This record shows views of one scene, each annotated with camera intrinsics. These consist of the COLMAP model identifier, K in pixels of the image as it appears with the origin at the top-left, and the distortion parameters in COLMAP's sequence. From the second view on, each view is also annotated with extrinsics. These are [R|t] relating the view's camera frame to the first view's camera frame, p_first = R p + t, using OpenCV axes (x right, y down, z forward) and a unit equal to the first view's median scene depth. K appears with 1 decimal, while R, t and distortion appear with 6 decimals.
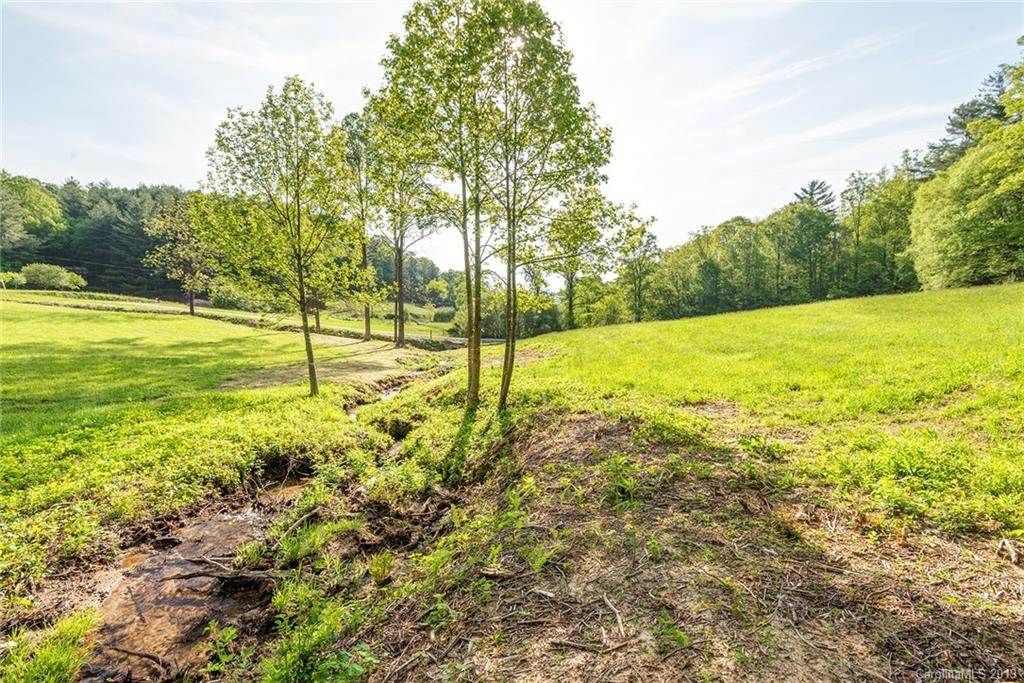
lens RADIAL K [[455.8, 0, 512.0], [0, 455.8, 341.5], [0, 0, 1]] dist [-0.000274, -0.000111]
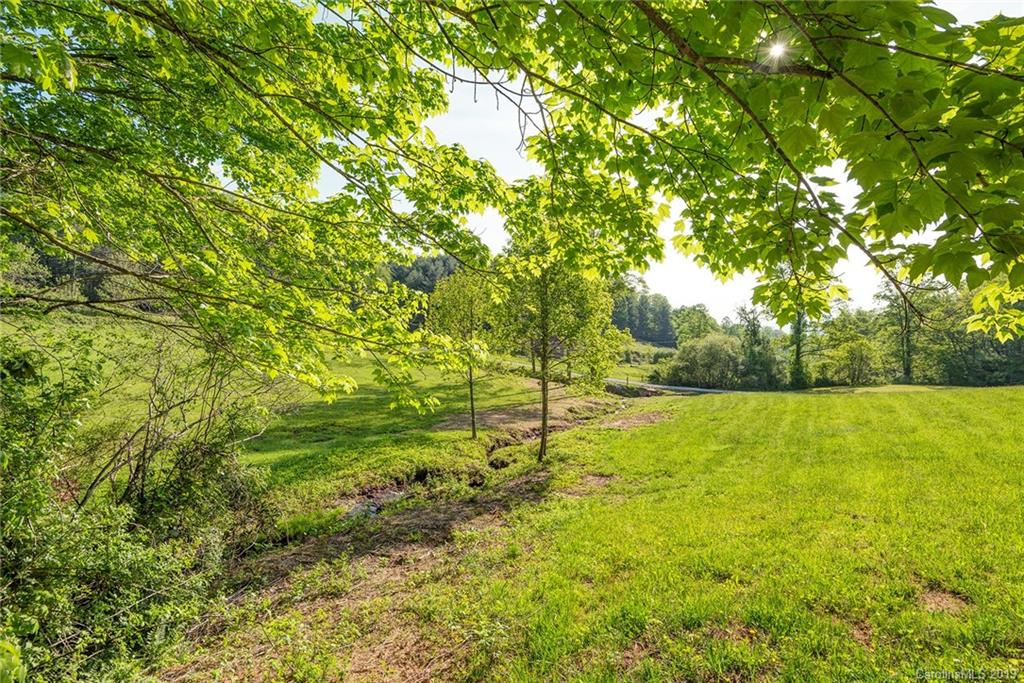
lens RADIAL K [[474.4, 0, 512.0], [0, 474.4, 341.5], [0, 0, 1]] dist [0.031453, 0.000043]
pose [[0.856565, 0.007042, -0.515992, 0.582038], [-0.035827, 0.998306, -0.045850, -0.161575], [0.514794, 0.057760, 0.855366, -0.440905]]
